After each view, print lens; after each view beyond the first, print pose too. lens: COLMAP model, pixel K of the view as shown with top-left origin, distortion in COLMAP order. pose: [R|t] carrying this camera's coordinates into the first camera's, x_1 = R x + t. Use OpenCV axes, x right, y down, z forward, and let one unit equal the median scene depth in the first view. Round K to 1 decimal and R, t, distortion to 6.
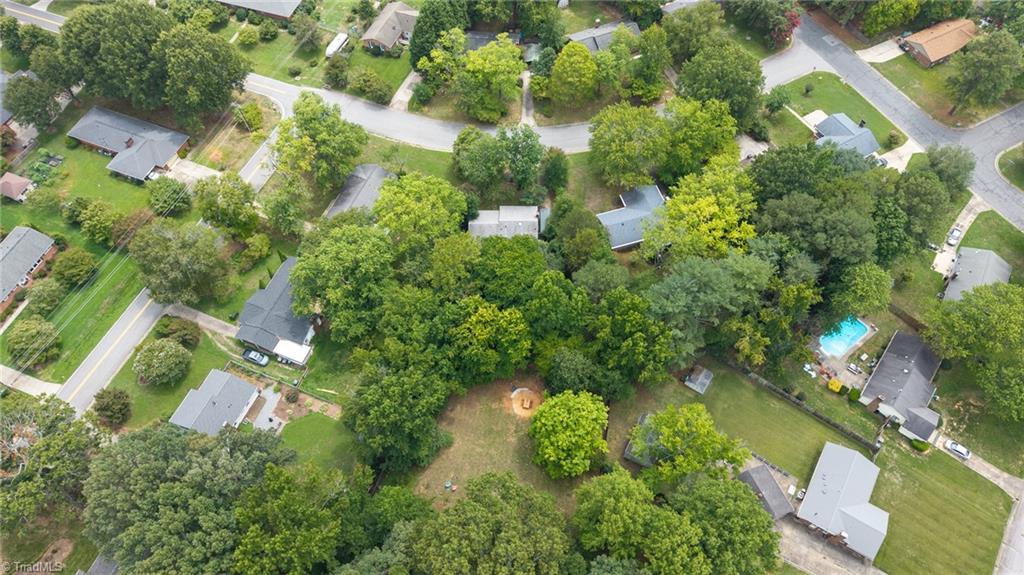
lens RADIAL K [[681.8, 0, 510.2], [0, 681.8, 291.9], [0, 0, 1]] dist [0.006329, -0.009991]
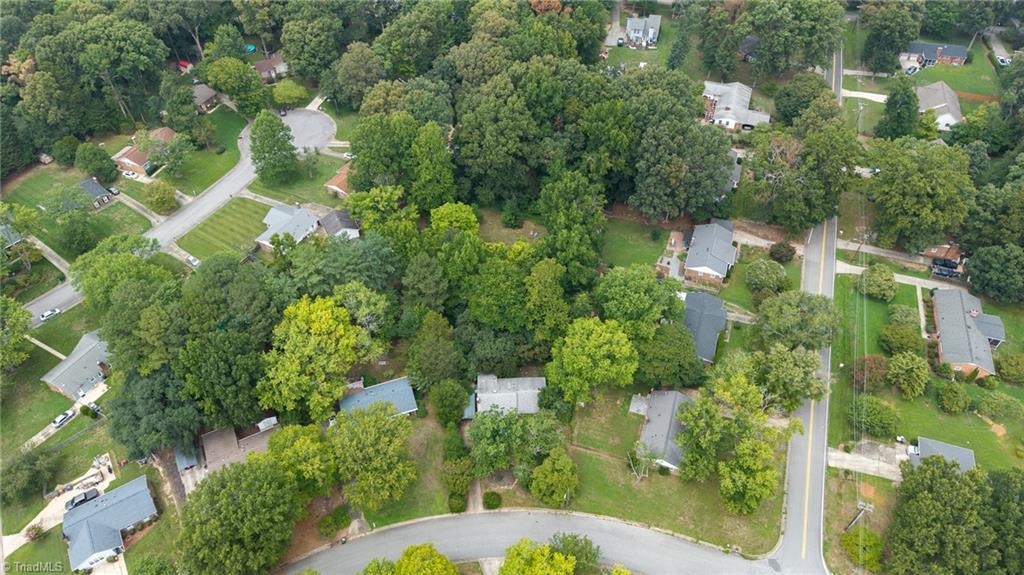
lens RADIAL K [[684.2, 0, 510.7], [0, 684.2, 282.6], [0, 0, 1]] dist [0.009729, -0.007661]
pose [[-0.998171, 0.057324, -0.019187, 0.001357], [-0.033565, -0.261588, 0.964596, -1.129561], [0.050276, 0.963476, 0.263034, 0.633915]]
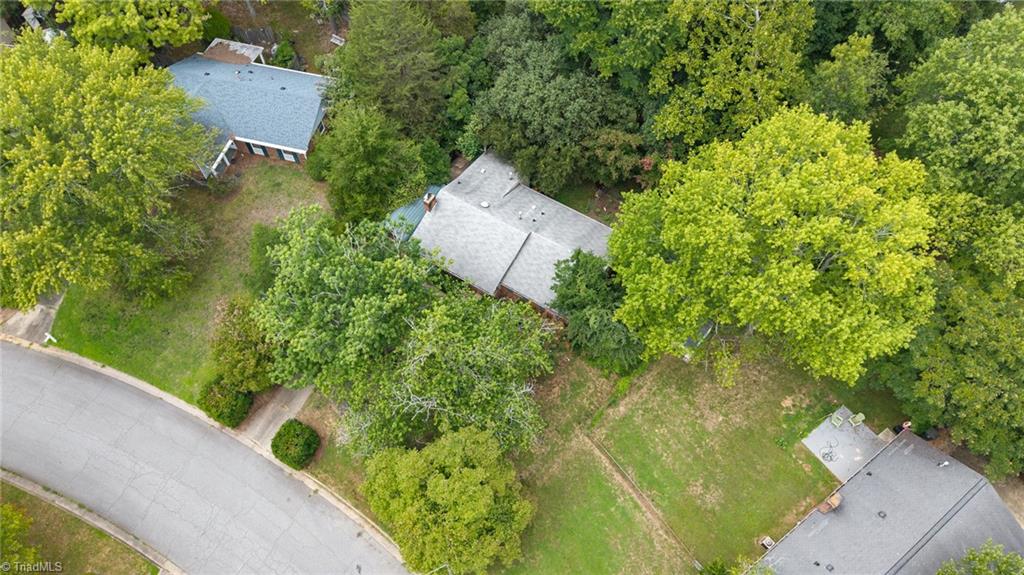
lens RADIAL K [[684.2, 0, 509.9], [0, 684.2, 293.3], [0, 0, 1]] dist [0.009729, -0.007661]
pose [[-0.850693, -0.436241, 0.293284, -0.141089], [0.468562, -0.376396, 0.799235, -0.449883], [-0.238268, 0.817325, 0.524603, 0.917802]]
